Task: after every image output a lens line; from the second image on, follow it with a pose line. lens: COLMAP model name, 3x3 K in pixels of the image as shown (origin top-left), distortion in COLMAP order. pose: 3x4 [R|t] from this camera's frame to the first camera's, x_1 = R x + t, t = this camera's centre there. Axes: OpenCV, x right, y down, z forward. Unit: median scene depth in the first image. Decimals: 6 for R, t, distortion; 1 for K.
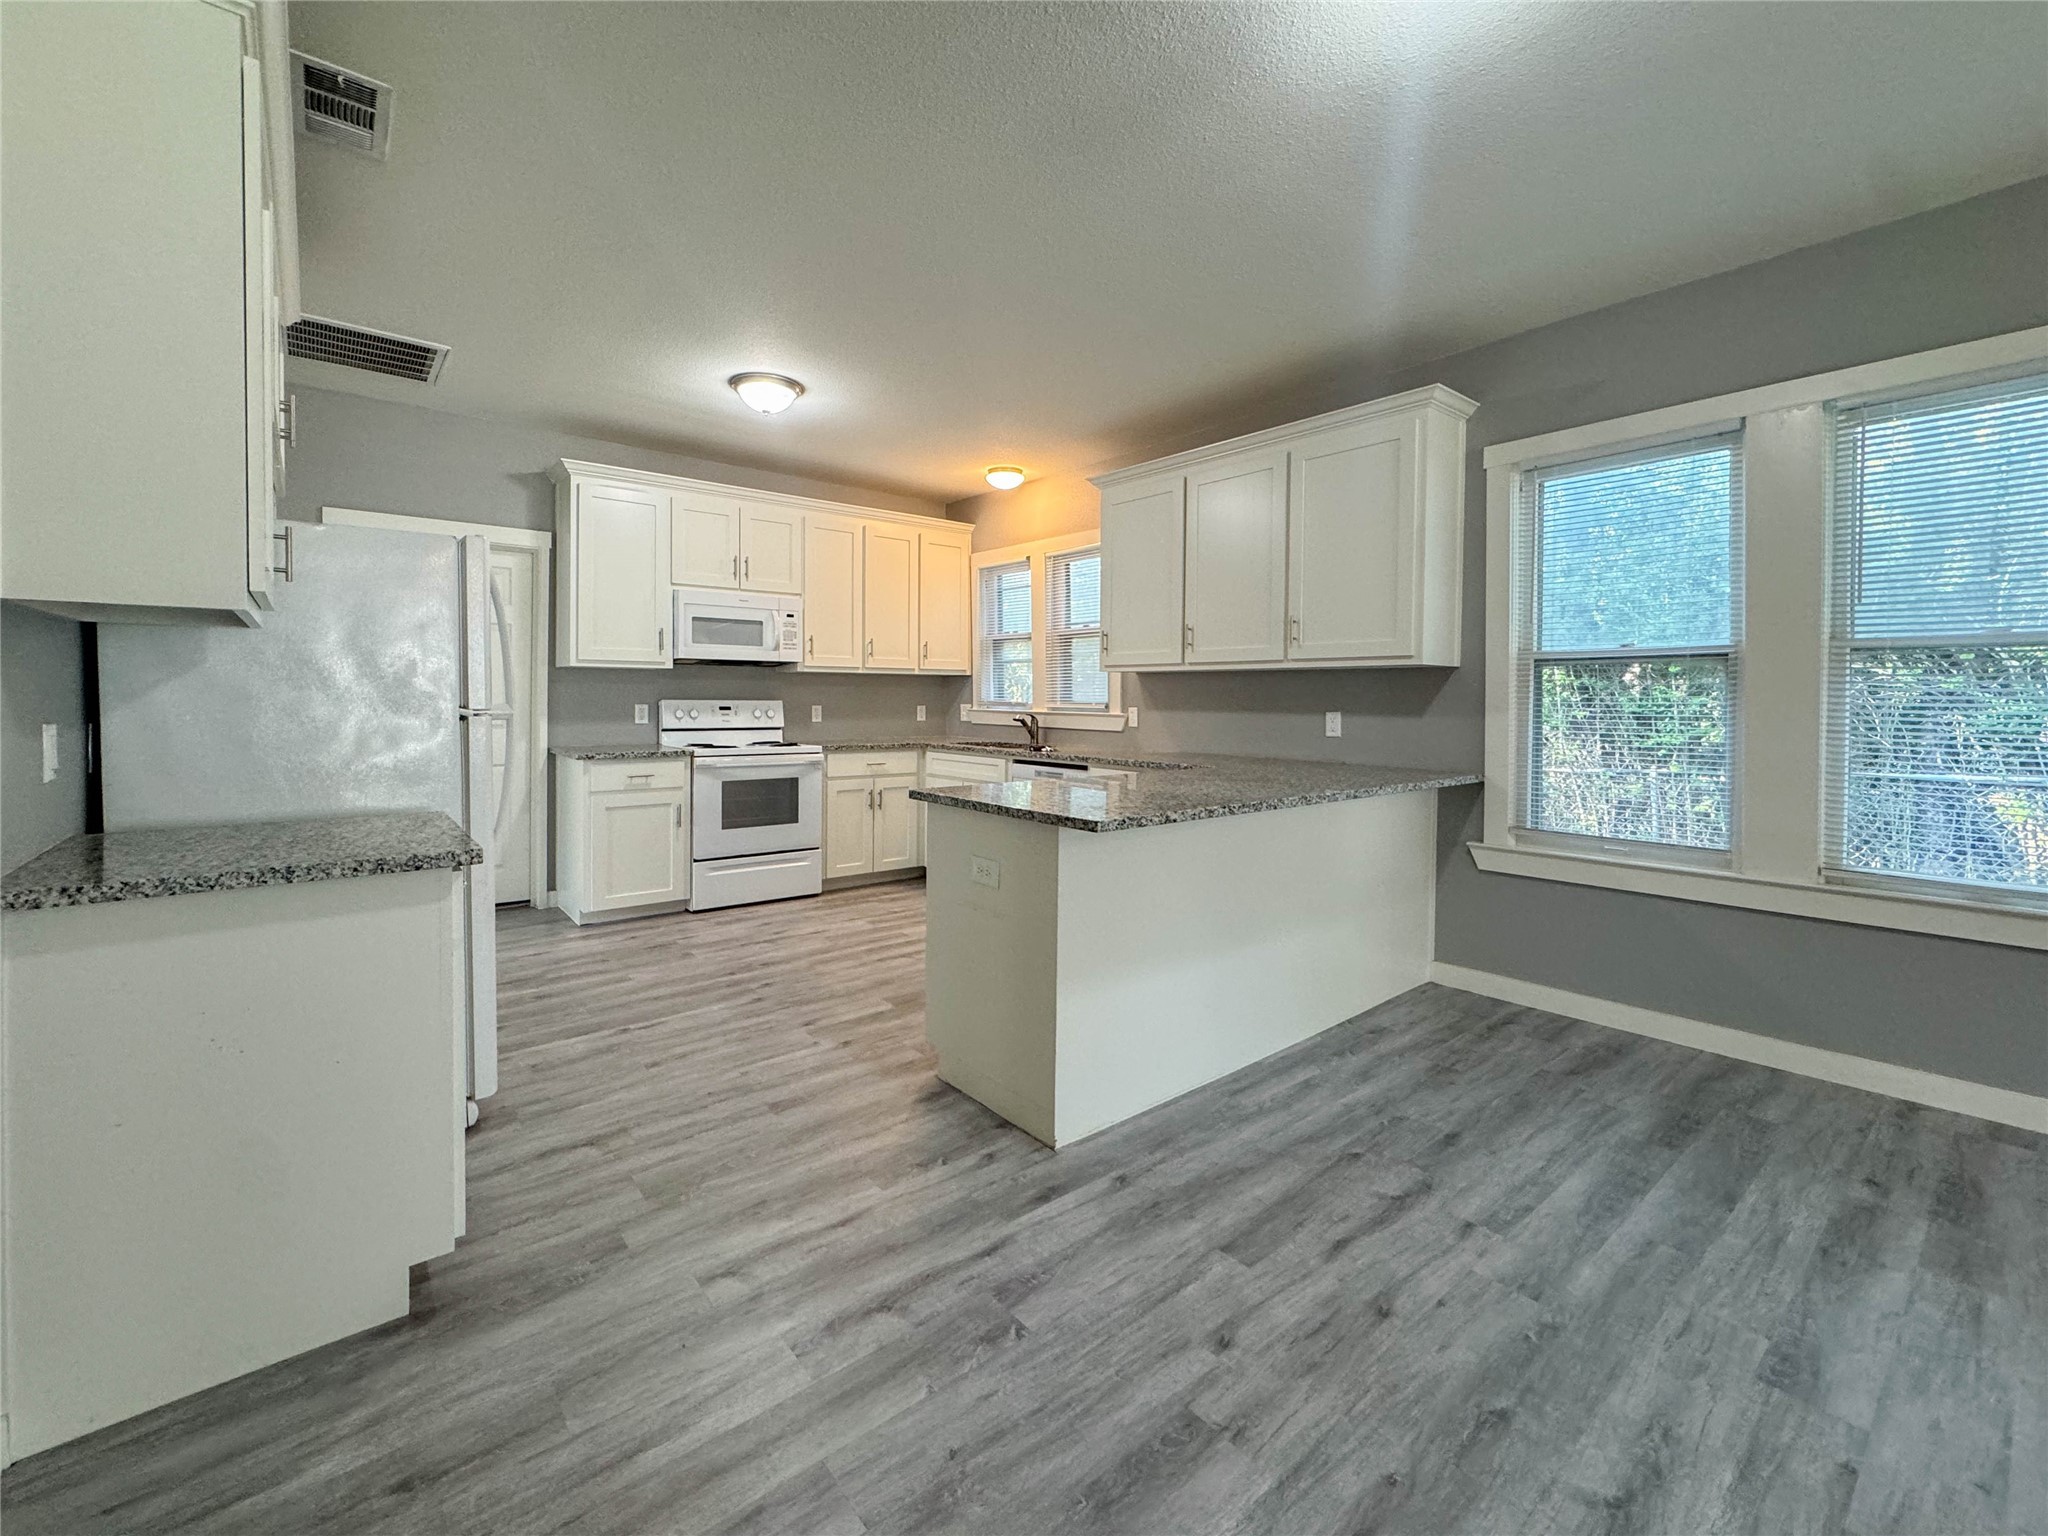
lens RADIAL K [[920.3, 0, 872.2], [0, 920.3, 718.3], [0, 0, 1]] dist [-0.000791, -0.000036]
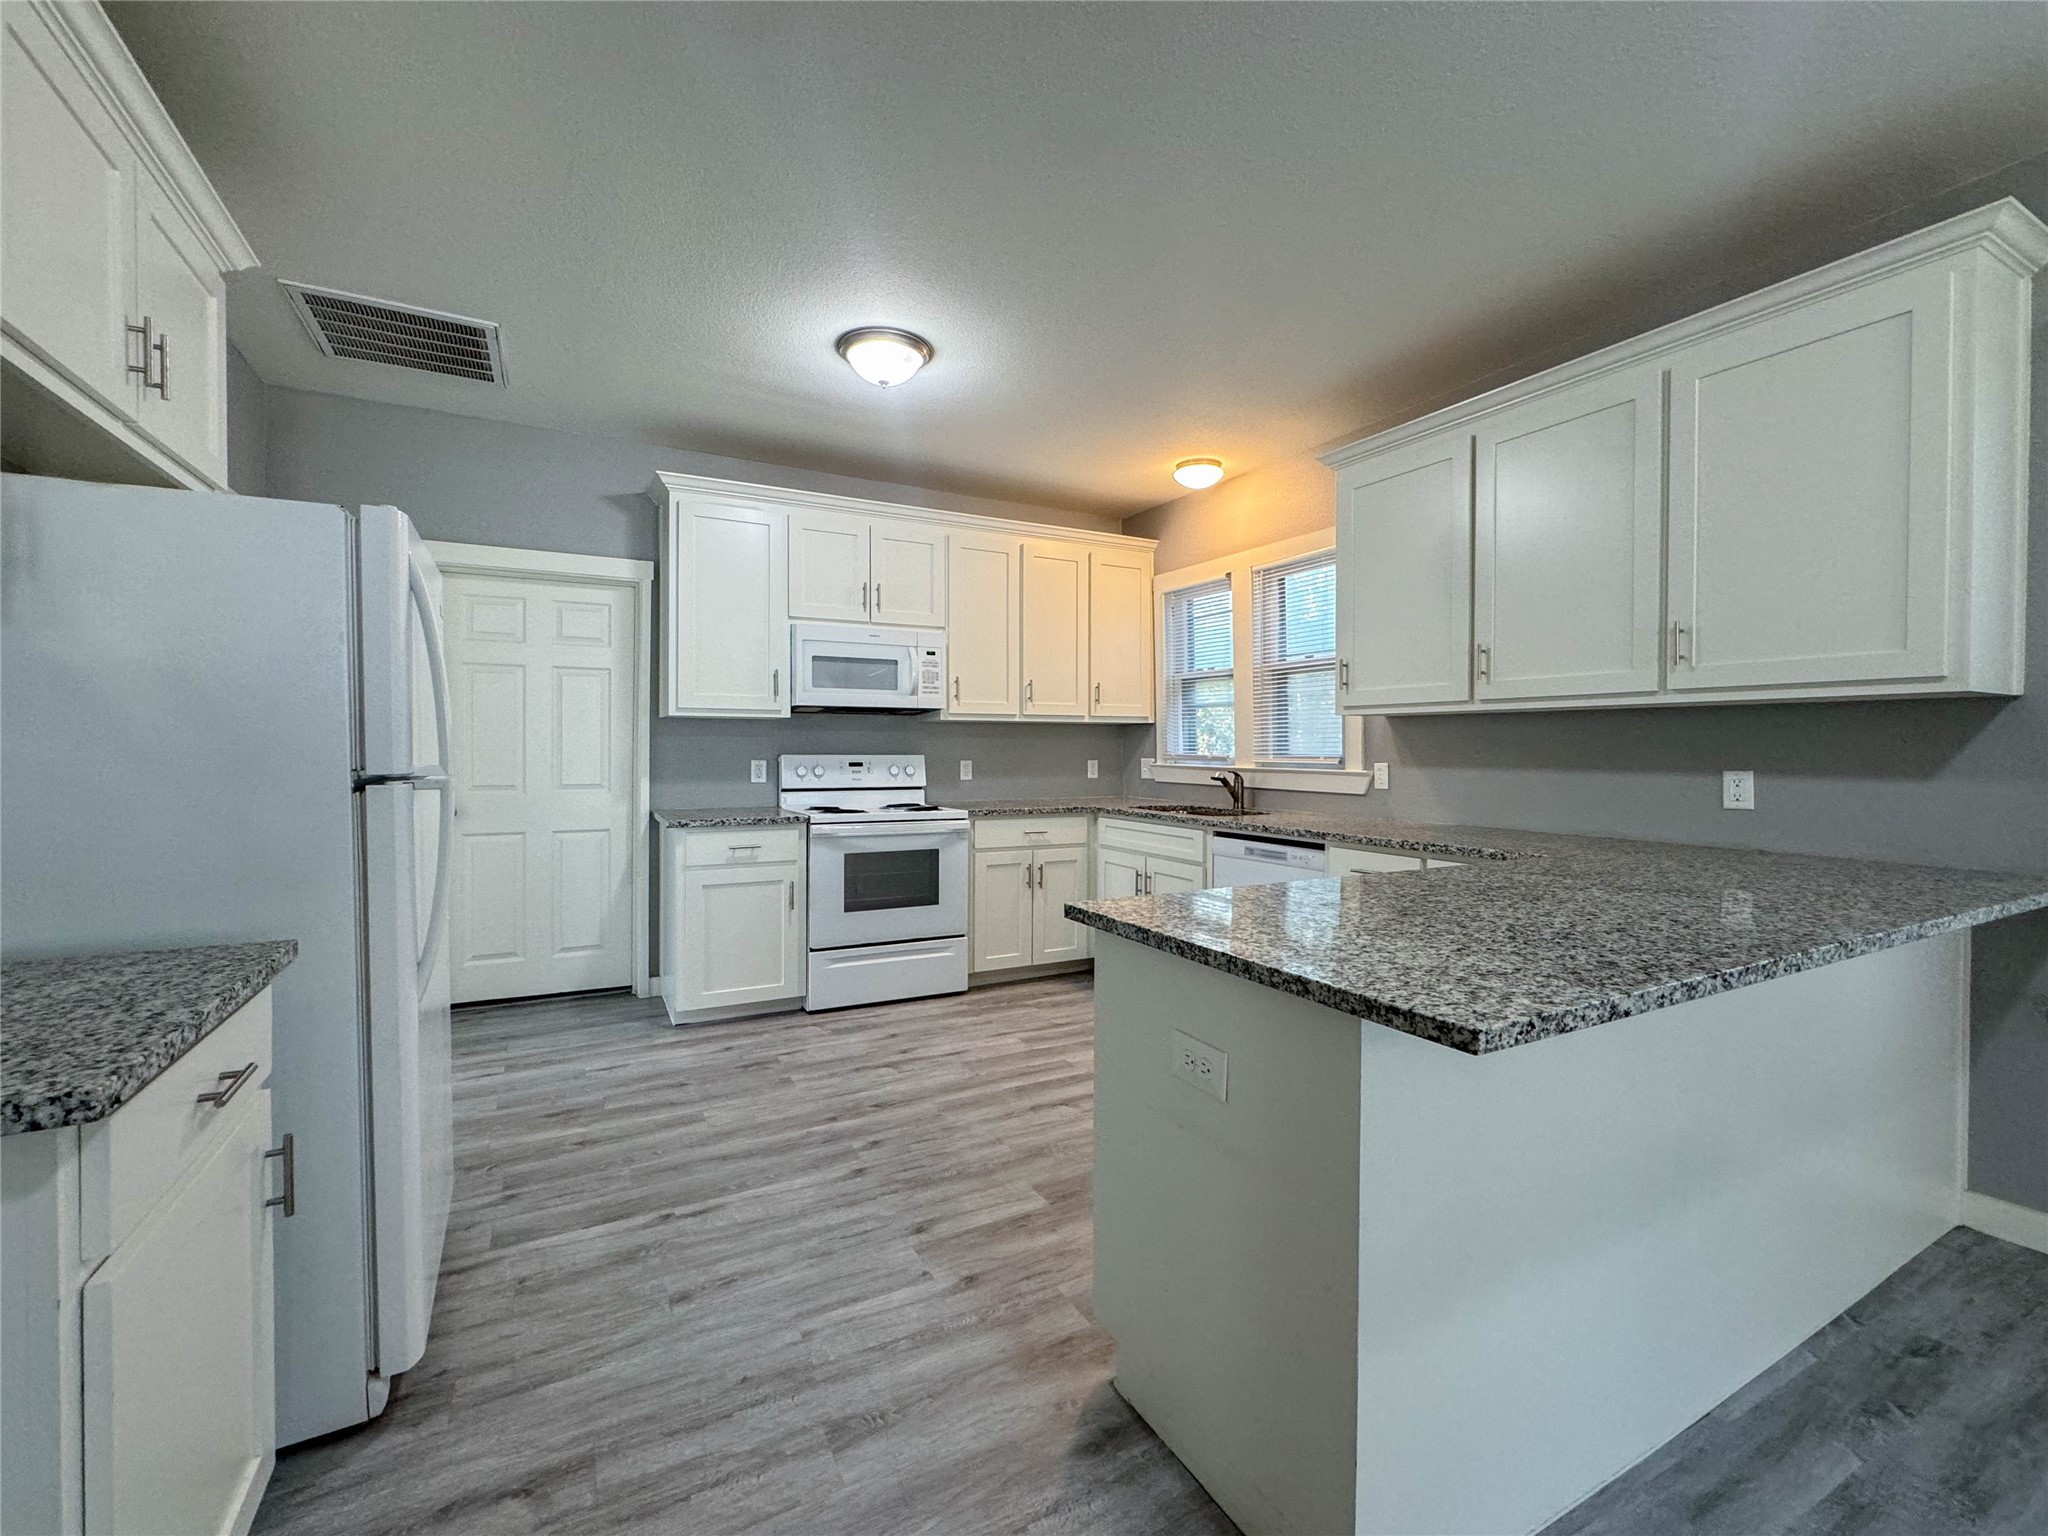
lens RADIAL K [[852.7, 0, 918.2], [0, 852.7, 762.0], [0, 0, 1]] dist [0.000287, 0.000086]
pose [[0.988138, -0.002453, -0.153550, 0.019322], [0.001135, 0.999962, -0.008671, -0.006846], [0.153565, 0.008394, 0.988103, 0.259783]]
